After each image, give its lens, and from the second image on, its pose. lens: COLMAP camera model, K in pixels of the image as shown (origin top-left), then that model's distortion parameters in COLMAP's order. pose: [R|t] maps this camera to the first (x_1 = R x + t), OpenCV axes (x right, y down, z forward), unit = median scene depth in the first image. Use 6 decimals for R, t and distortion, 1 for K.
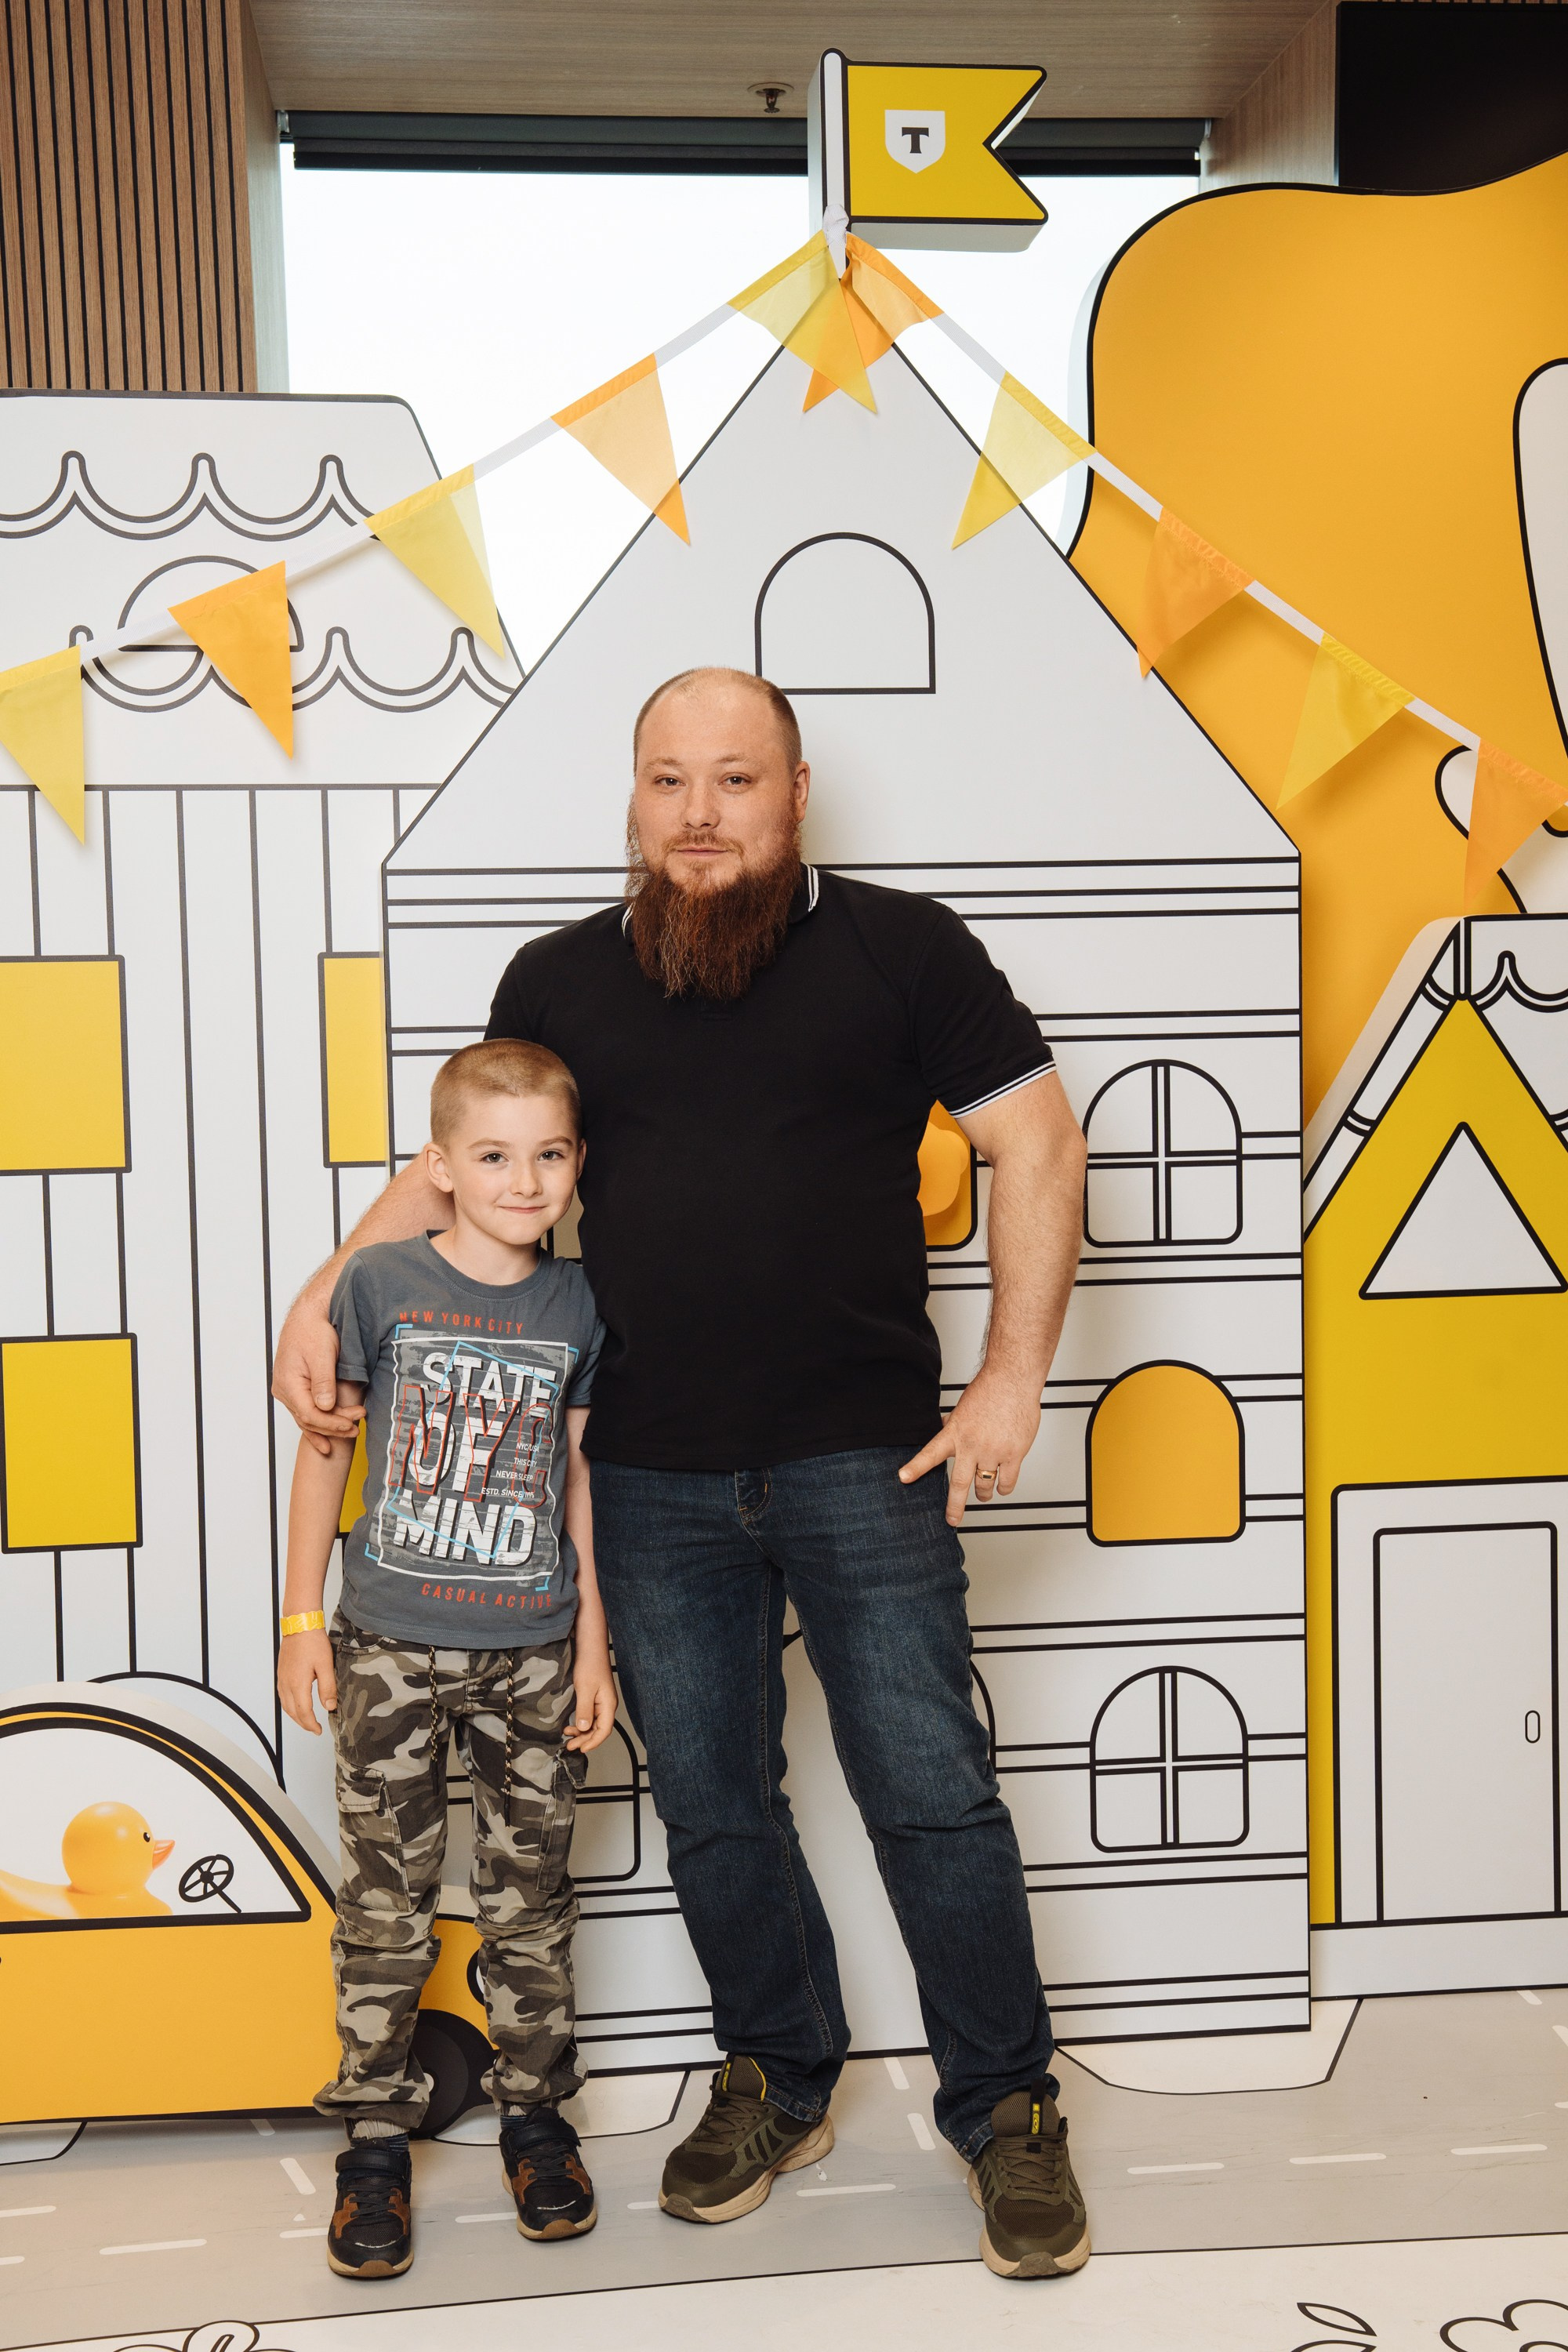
lens RADIAL K [[2886.1, 0, 789.0], [0, 2886.1, 1211.7], [0, 0, 1]] dist [0.061264, 0.085752]
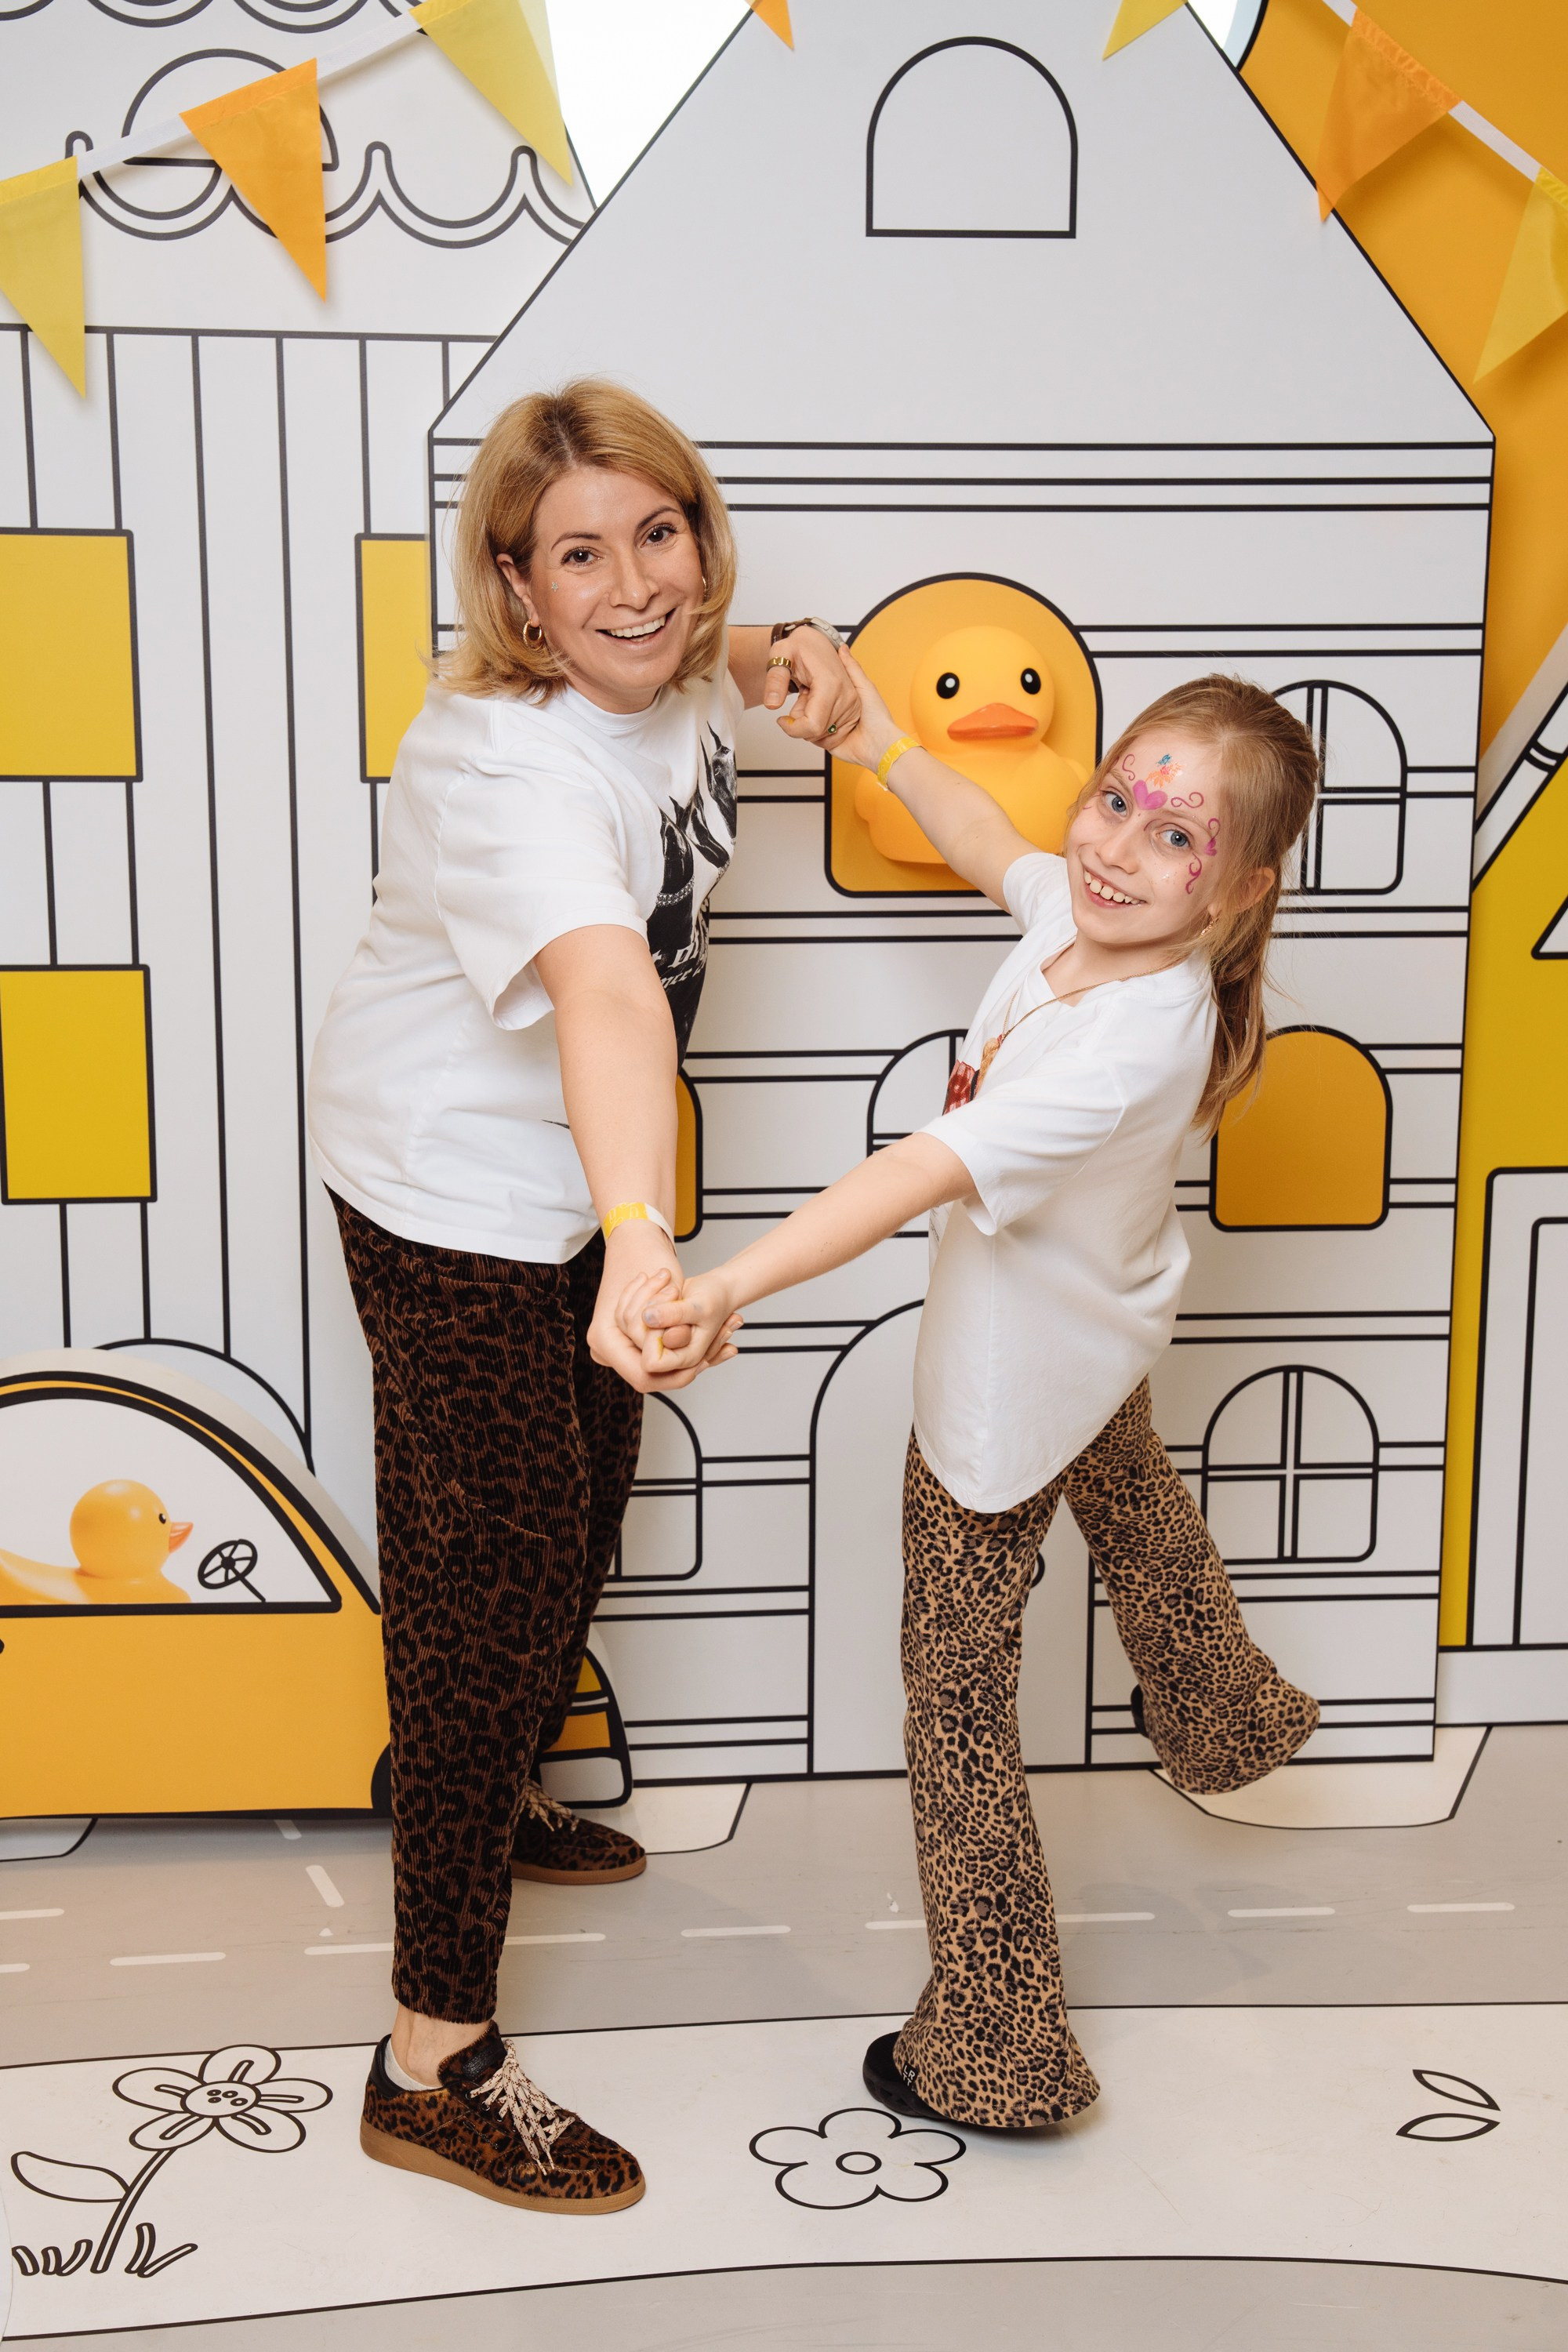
lens RADIAL K [[3126.0, 0, 788.1], [0, 3126.0, 1180.5], [0, 0, 1]] dist [0.102665, 0.121480]
pose [[0.999315, 0.027819, -0.024426, -0.003614], [-0.024683, 0.992417, 0.120412, -0.013141], [0.027590, -0.119726, 0.992423, 0.038026]]
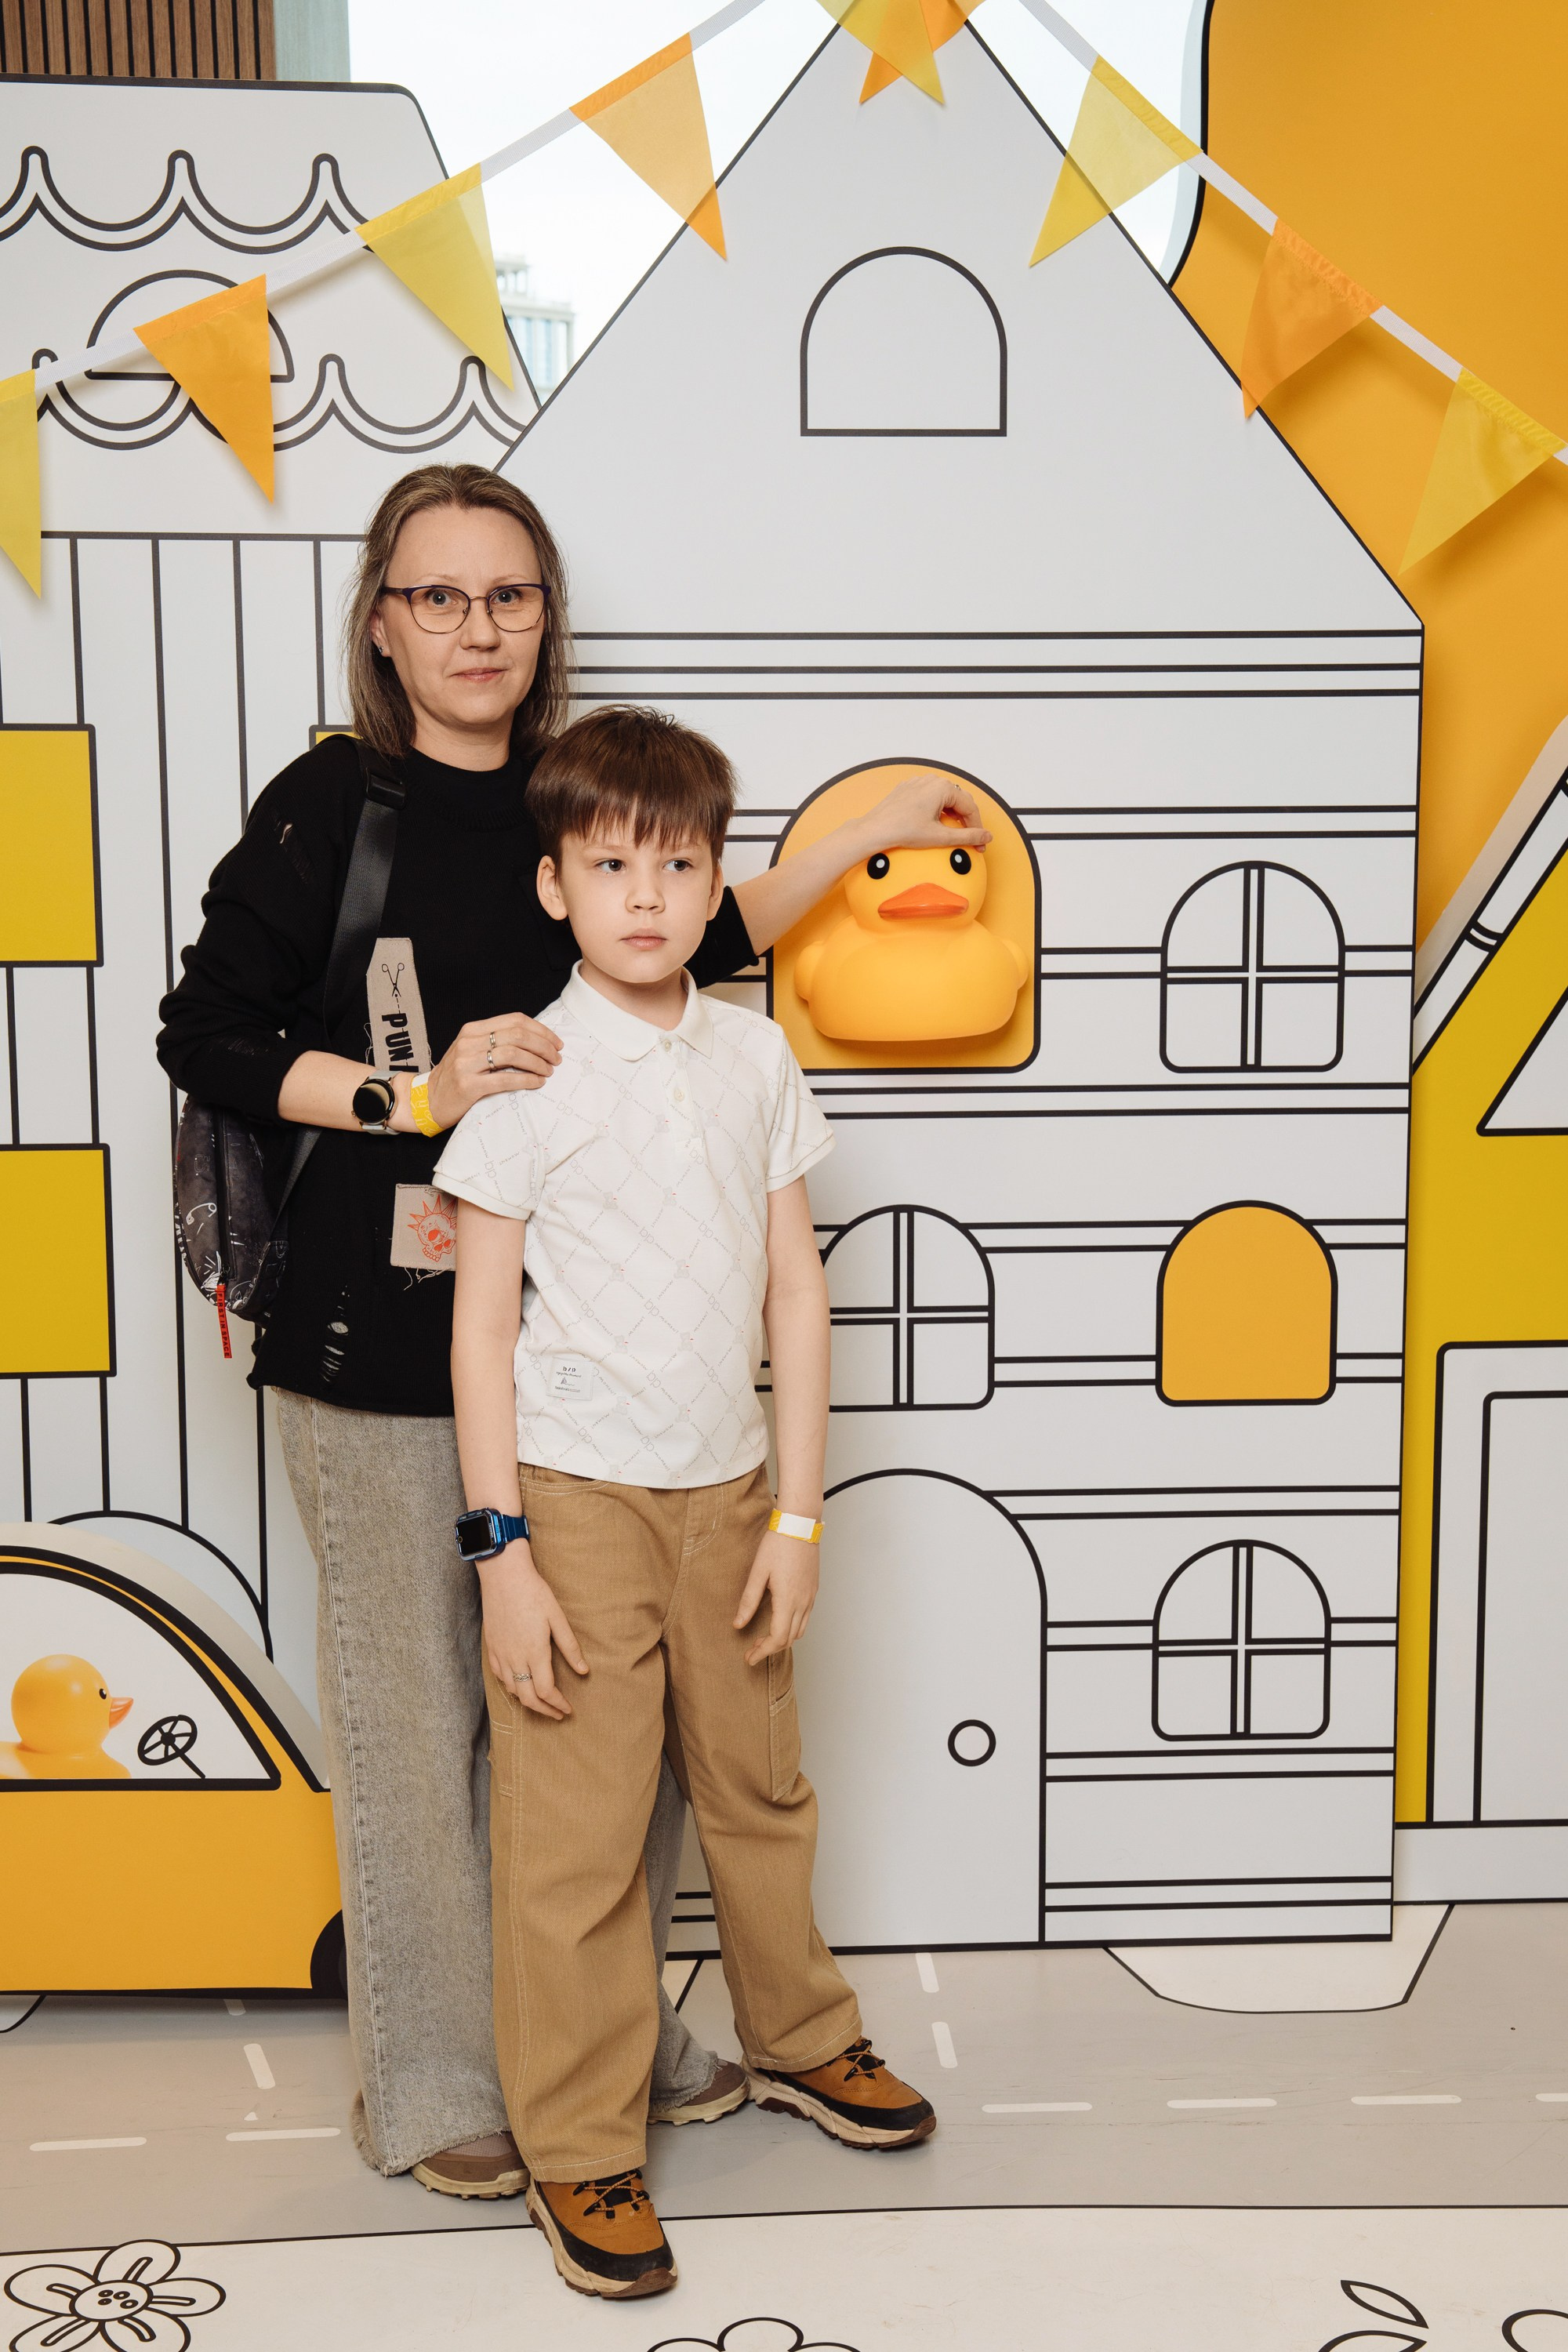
lens RADIAL K [[2851.0, 0, 788.0], [0, 2851.0, 1182.8], [0, 0, 1]] dist [0.049658, 0.123937]
pose [[0.997579, 0.024304, -0.065150, 0.045702], [-0.020111, 0.997731, 0.064256, -0.007796], [0.066564, -0.062790, 0.995804, 0.115636]]
